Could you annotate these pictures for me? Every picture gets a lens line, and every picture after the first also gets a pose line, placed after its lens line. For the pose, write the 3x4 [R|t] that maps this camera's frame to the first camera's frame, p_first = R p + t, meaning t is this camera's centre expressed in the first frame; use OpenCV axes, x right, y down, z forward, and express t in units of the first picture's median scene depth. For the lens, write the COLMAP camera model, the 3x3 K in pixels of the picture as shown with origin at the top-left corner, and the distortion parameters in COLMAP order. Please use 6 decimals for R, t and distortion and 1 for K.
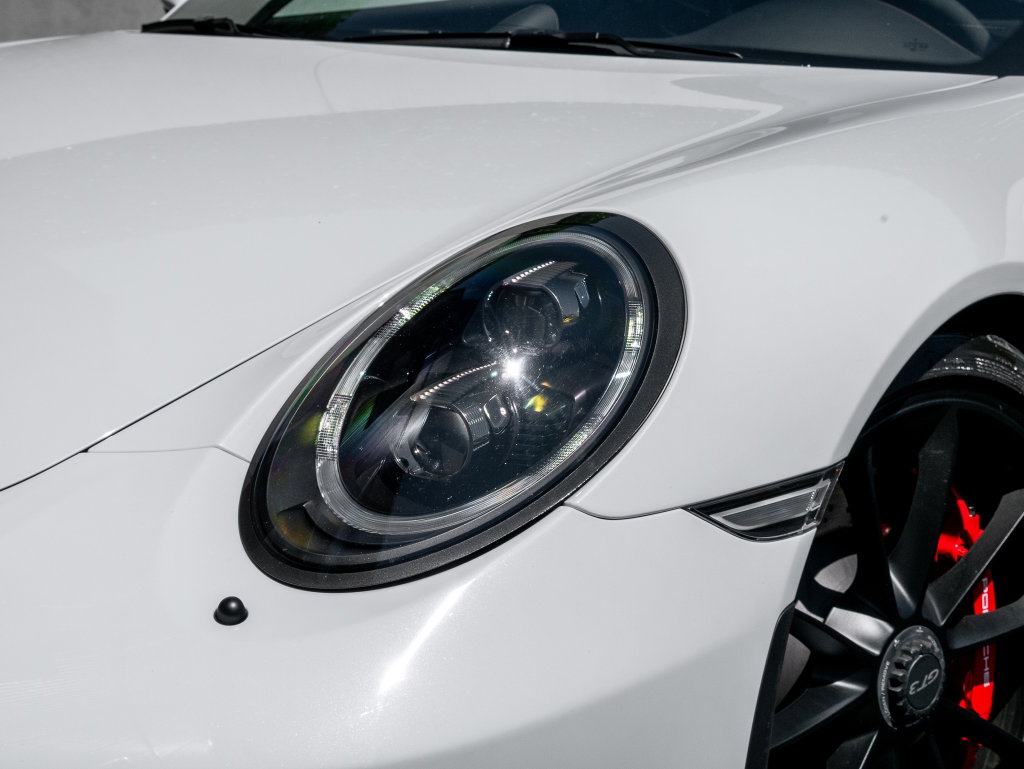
lens RADIAL K [[2118.9, 0, 512.0], [0, 2118.9, 384.5], [0, 0, 1]] dist [-0.033008, 0.111108]
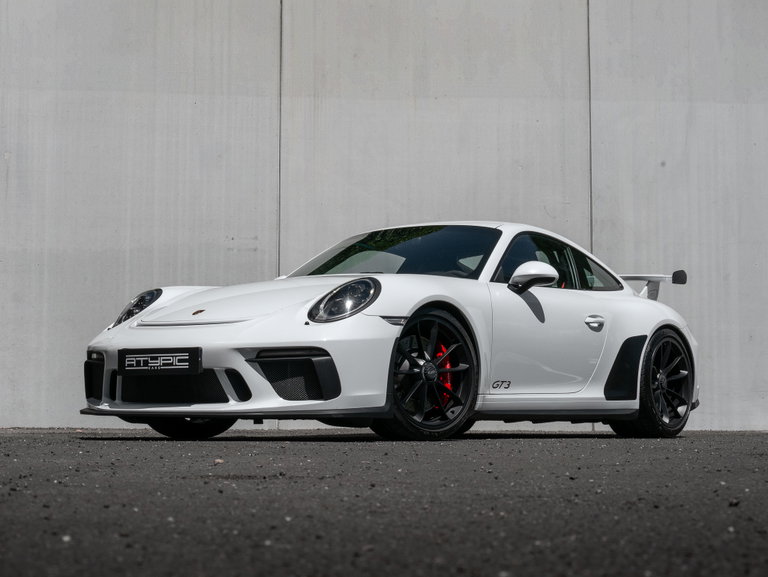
lens RADIAL K [[1589.2, 0, 384.0], [0, 1589.2, 288.5], [0, 0, 1]] dist [-0.033008, 0.111108]
pose [[0.999798, 0.005802, -0.019223, 0.152049], [-0.011293, 0.954076, -0.299352, 1.131291], [0.016604, 0.299508, 0.953949, -2.850695]]
